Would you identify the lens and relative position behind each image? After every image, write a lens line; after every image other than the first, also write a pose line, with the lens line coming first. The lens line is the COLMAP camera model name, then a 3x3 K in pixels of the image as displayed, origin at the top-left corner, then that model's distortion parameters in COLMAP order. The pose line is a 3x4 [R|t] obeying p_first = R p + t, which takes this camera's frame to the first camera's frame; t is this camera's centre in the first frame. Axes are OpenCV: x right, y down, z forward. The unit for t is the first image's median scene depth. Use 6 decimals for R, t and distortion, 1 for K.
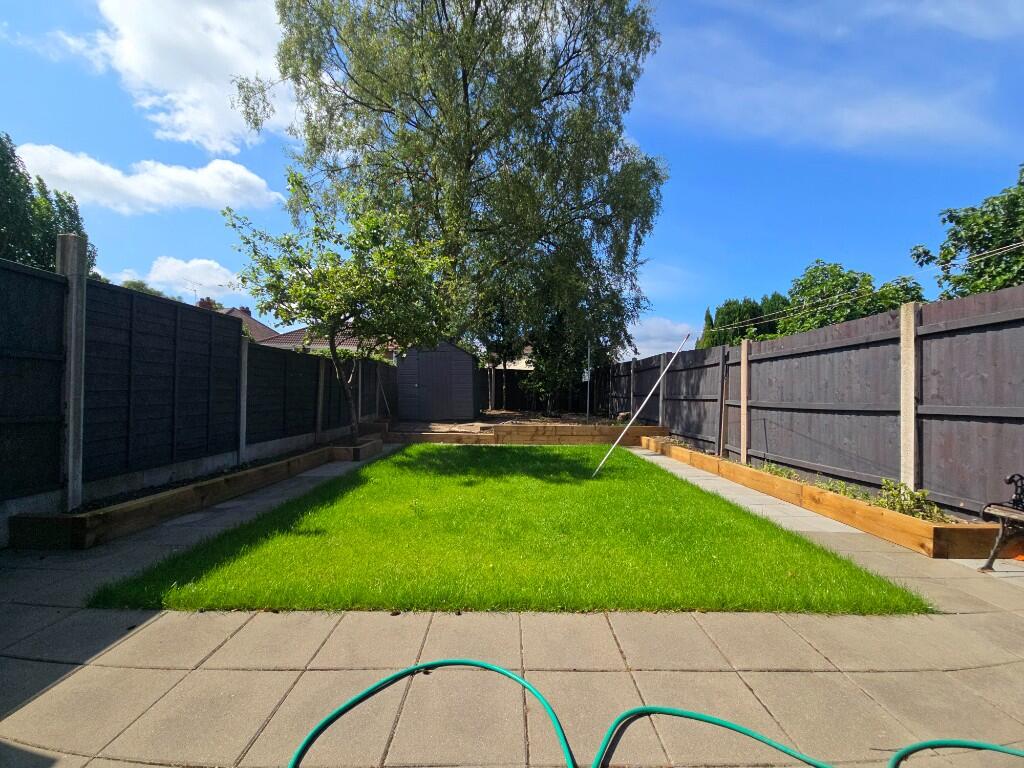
lens RADIAL K [[412.4, 0, 512.0], [0, 412.4, 384.0], [0, 0, 1]] dist [0.000835, -0.000039]
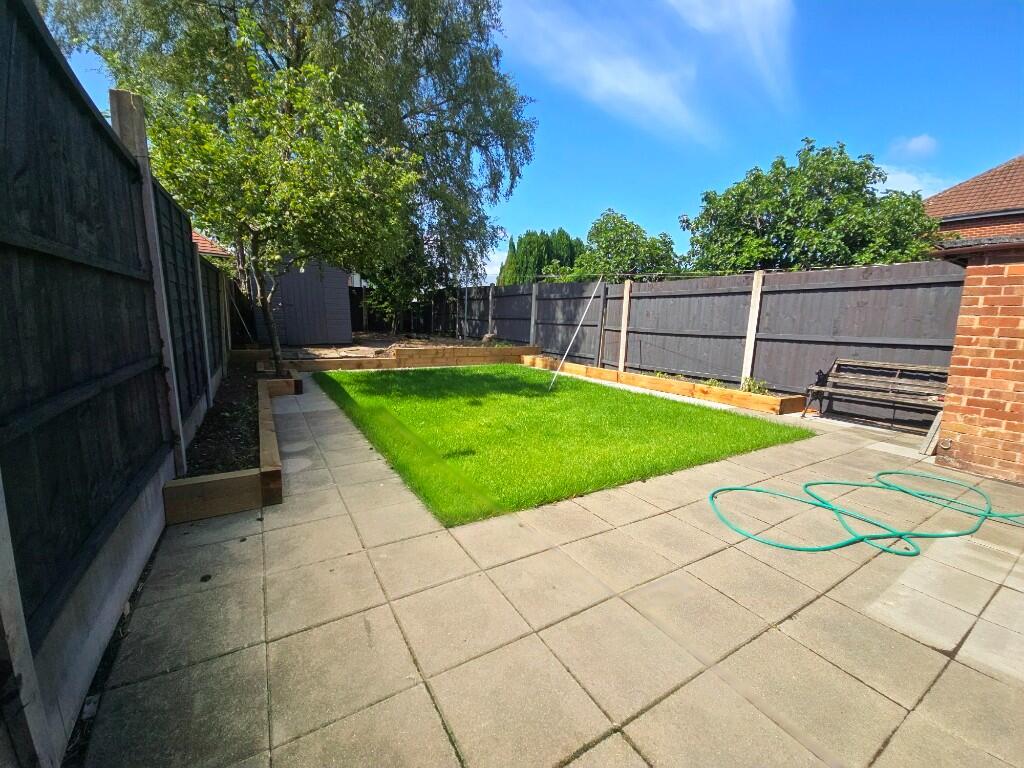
lens RADIAL K [[412.4, 0, 512.0], [0, 412.4, 384.0], [0, 0, 1]] dist [0.000835, -0.000039]
pose [[0.864772, -0.068230, 0.497508, -0.574510], [-0.030758, 0.981669, 0.188095, -0.024227], [-0.501222, -0.177962, 0.846821, 0.011648]]
